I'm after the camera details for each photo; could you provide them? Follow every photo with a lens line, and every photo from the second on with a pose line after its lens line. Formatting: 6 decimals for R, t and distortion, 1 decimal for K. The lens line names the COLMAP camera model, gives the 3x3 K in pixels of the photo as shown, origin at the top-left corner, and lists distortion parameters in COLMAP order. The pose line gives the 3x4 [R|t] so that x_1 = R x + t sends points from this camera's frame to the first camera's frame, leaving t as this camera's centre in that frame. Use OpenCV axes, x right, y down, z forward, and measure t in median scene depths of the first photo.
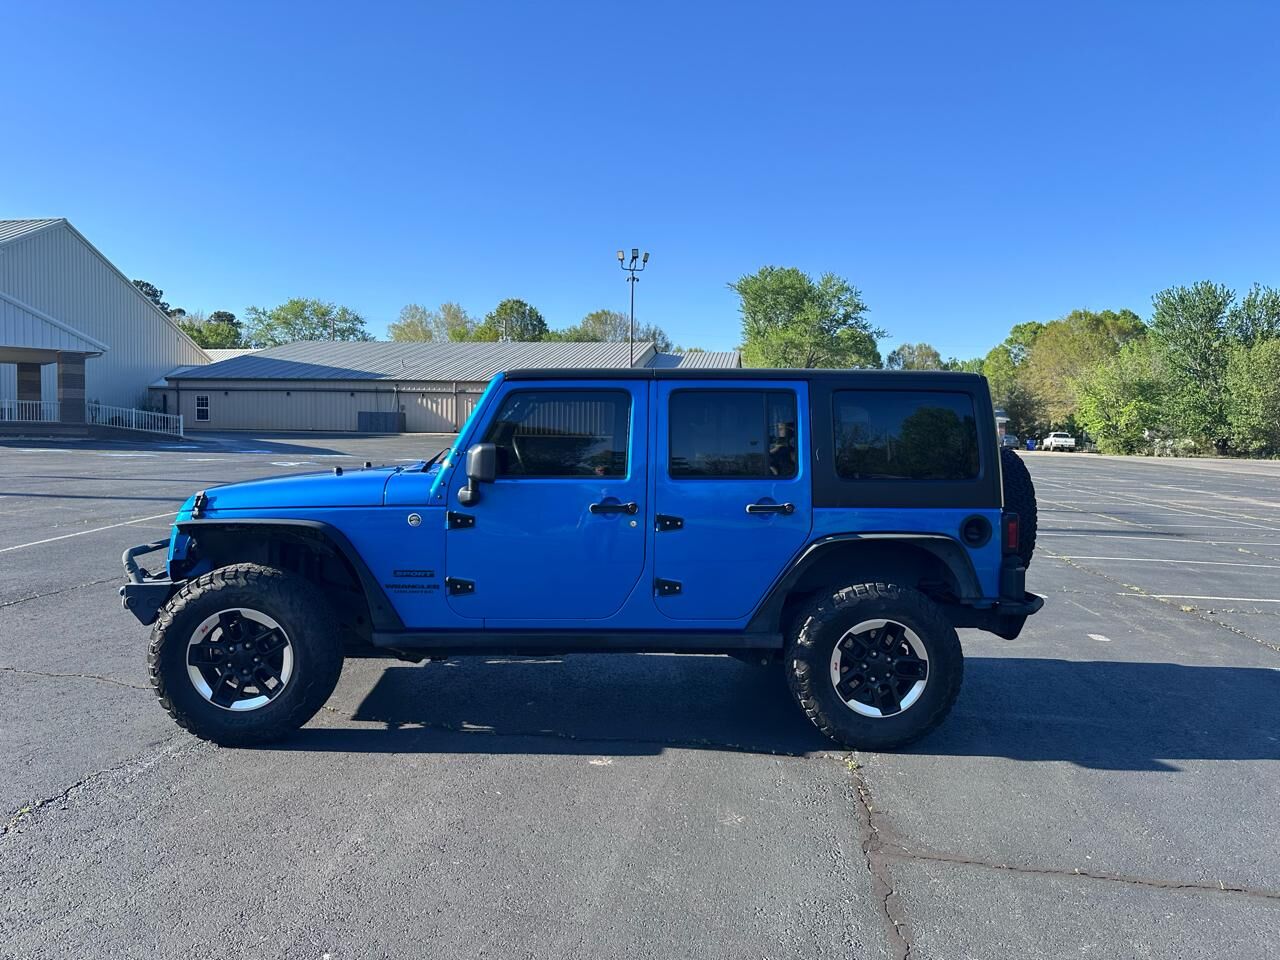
lens RADIAL K [[920.9, 0, 641.9], [0, 920.9, 474.6], [0, 0, 1]] dist [0.063871, -0.094645]
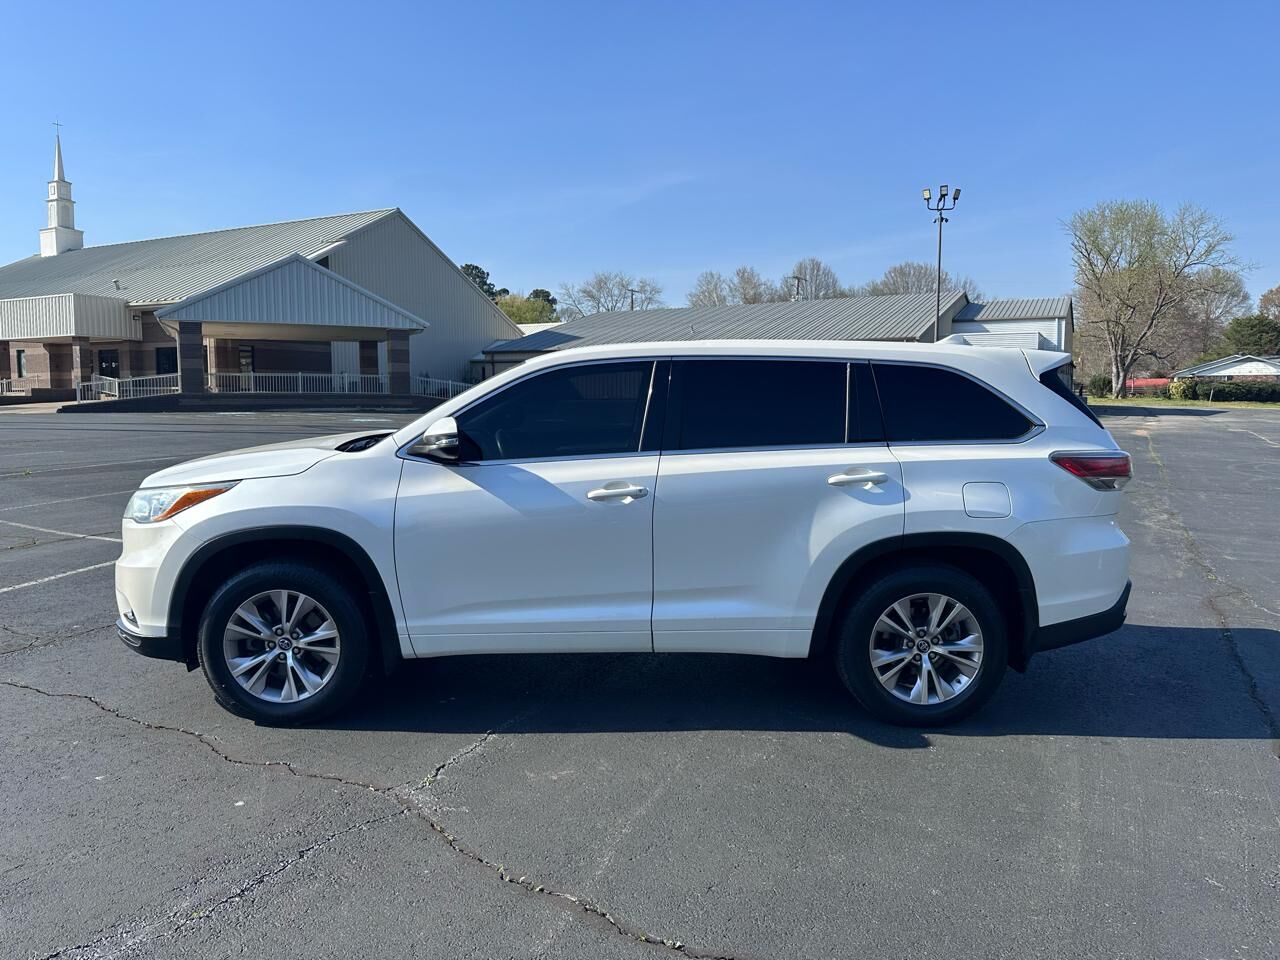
lens RADIAL K [[908.5, 0, 625.3], [0, 908.5, 482.0], [0, 0, 1]] dist [0.115023, -0.200490]
pose [[0.944269, 0.014428, -0.328858, -0.000814], [0.001344, 0.998862, 0.047683, -0.001952], [0.329172, -0.045467, 0.943175, 0.040444]]
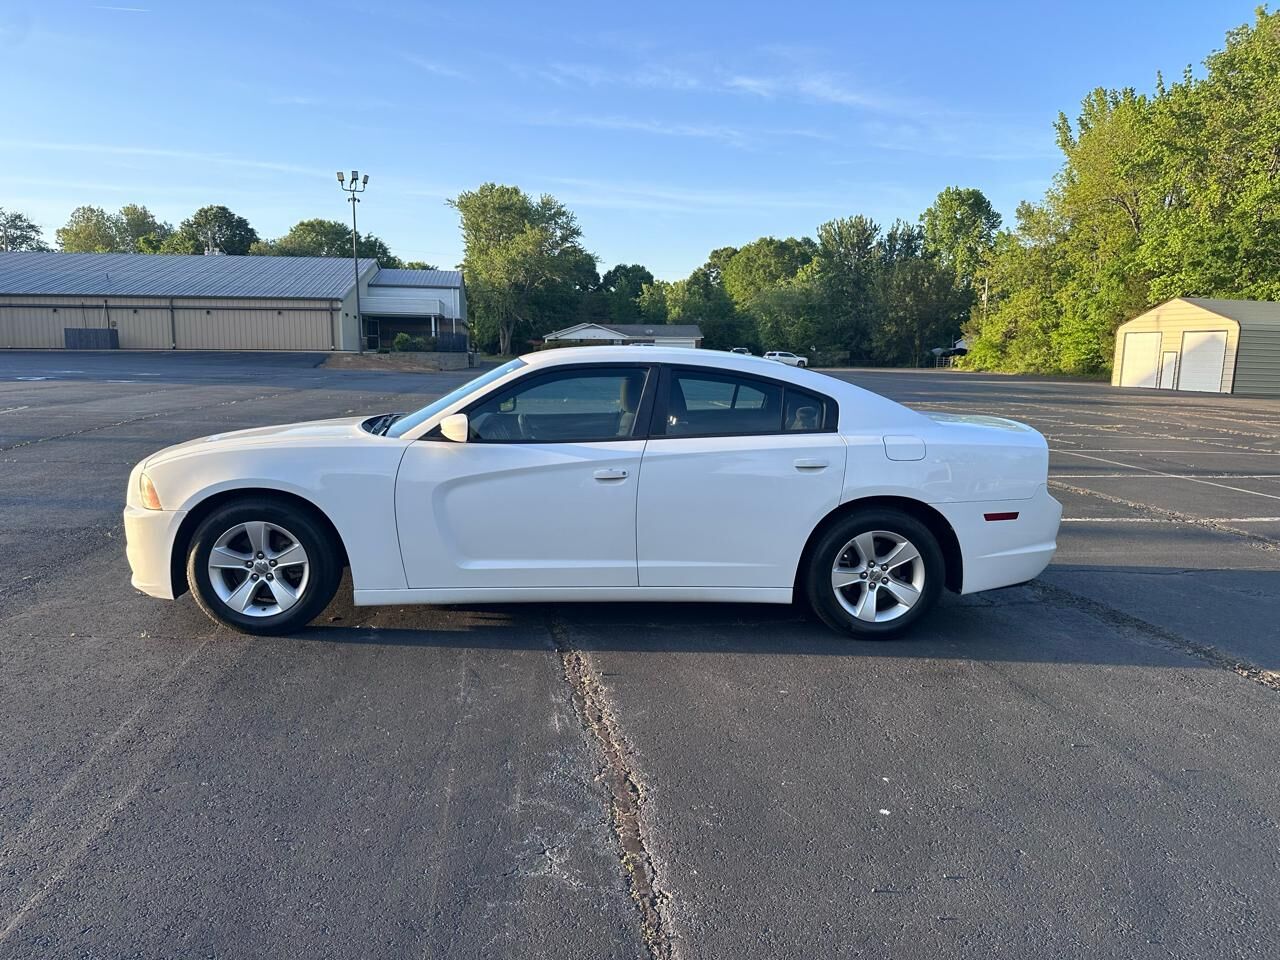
lens RADIAL K [[920.9, 0, 641.9], [0, 920.9, 474.6], [0, 0, 1]] dist [0.063871, -0.094645]
pose [[0.959544, -0.047369, 0.277547, -0.002779], [0.023076, 0.995661, 0.090153, 0.009499], [-0.280613, -0.080101, 0.956473, -0.102434]]
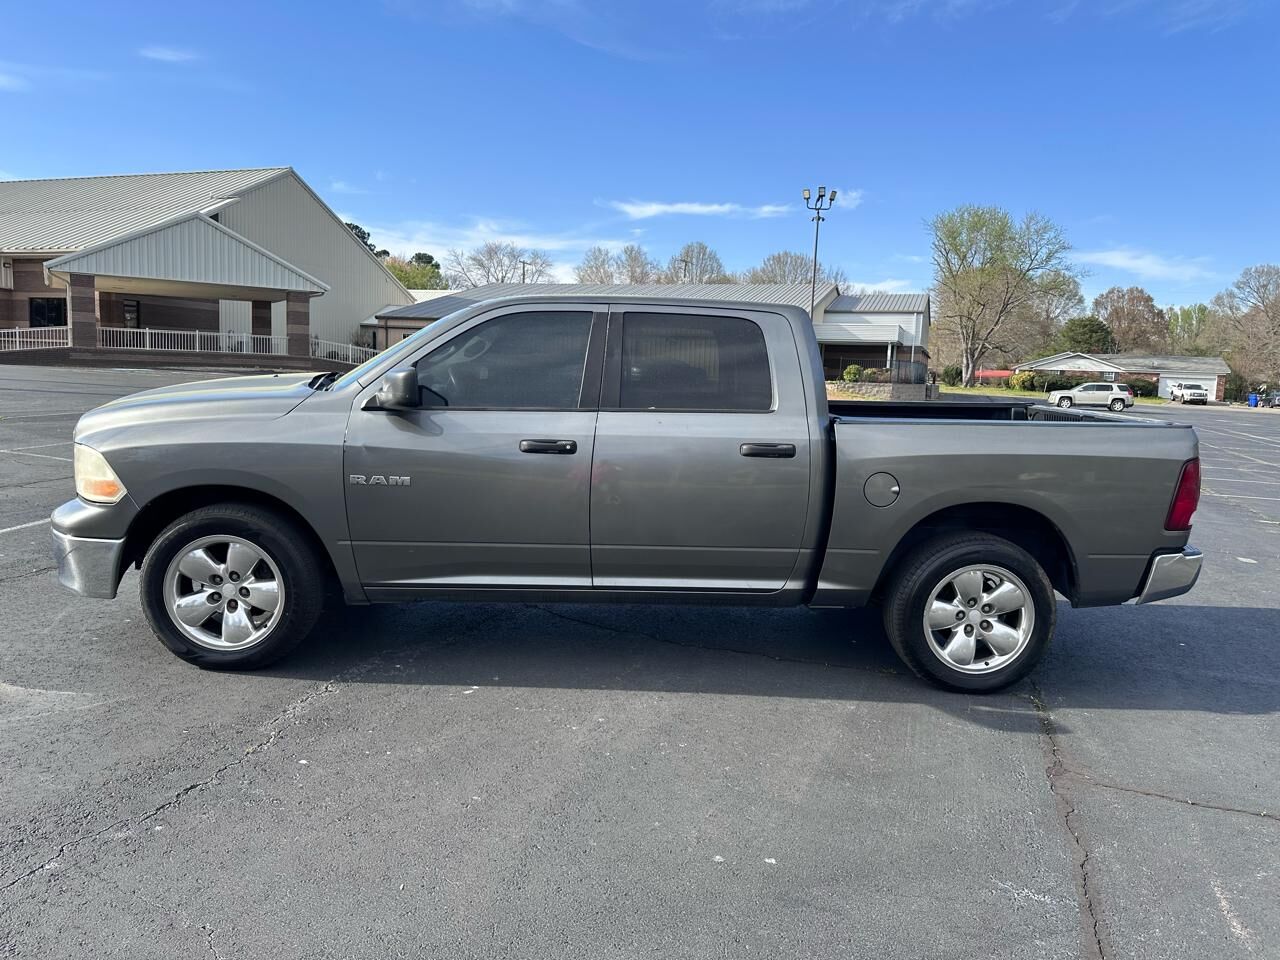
lens RADIAL K [[914.7, 0, 640.0], [0, 914.7, 480.0], [0, 0, 1]] dist [0.061834, -0.085115]
pose [[0.981774, 0.043964, -0.184899, -0.002136], [-0.031103, 0.996927, 0.071894, -0.000257], [0.187492, -0.064832, 0.980124, -0.006232]]
